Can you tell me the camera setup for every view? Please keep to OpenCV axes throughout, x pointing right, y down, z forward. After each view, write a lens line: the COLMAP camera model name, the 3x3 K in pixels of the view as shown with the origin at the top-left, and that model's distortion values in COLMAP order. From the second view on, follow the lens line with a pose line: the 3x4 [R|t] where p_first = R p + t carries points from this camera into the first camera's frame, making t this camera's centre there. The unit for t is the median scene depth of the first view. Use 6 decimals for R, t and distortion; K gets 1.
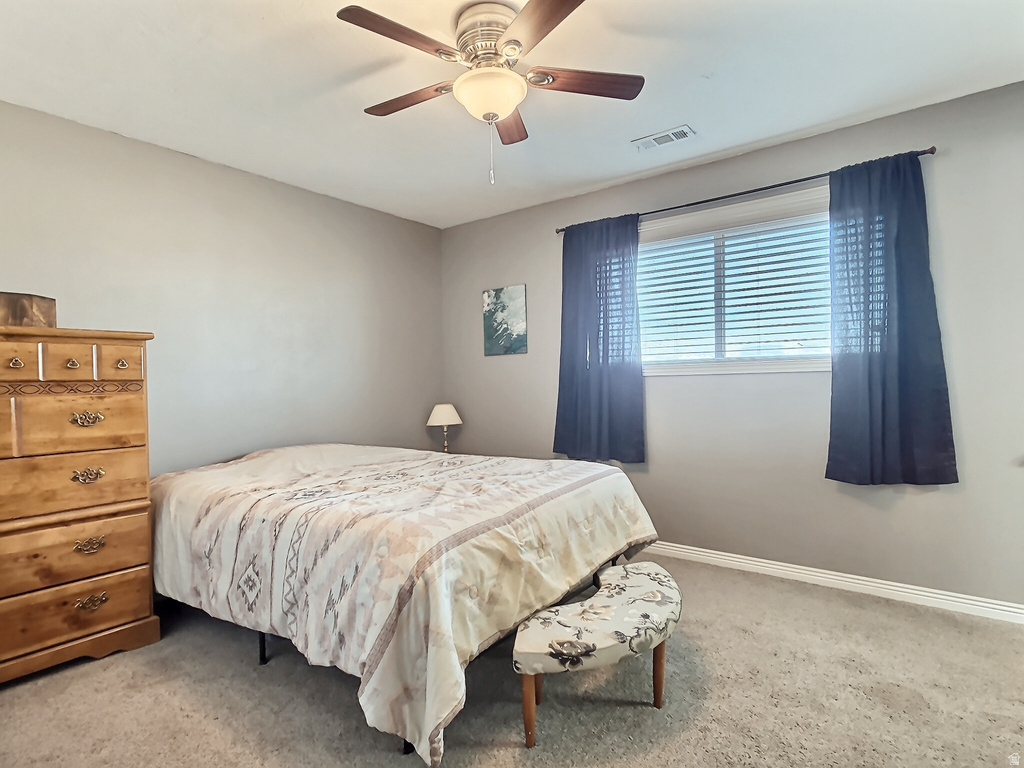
lens RADIAL K [[538.2, 0, 506.1], [0, 538.2, 389.0], [0, 0, 1]] dist [0.000656, -0.001483]
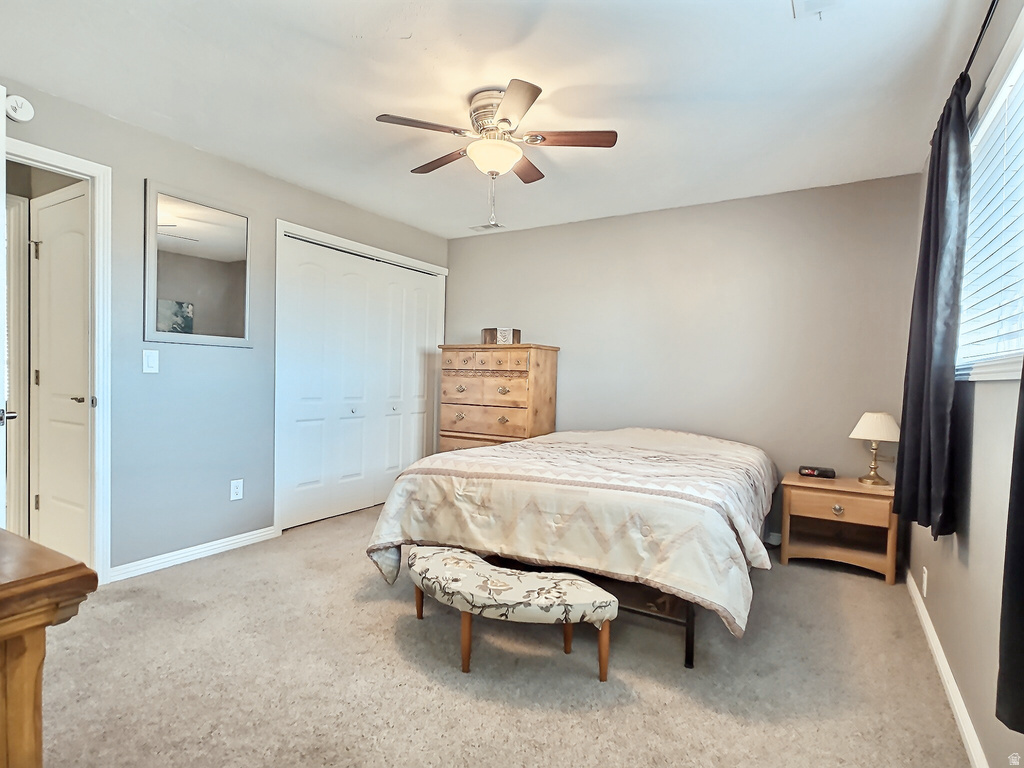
lens RADIAL K [[538.2, 0, 506.1], [0, 538.2, 389.0], [0, 0, 1]] dist [0.000656, -0.001483]
pose [[0.108525, 0.044959, -0.993077, 1.149883], [-0.039905, 0.998369, 0.040838, -0.029721], [0.993292, 0.035197, 0.110142, 0.798220]]
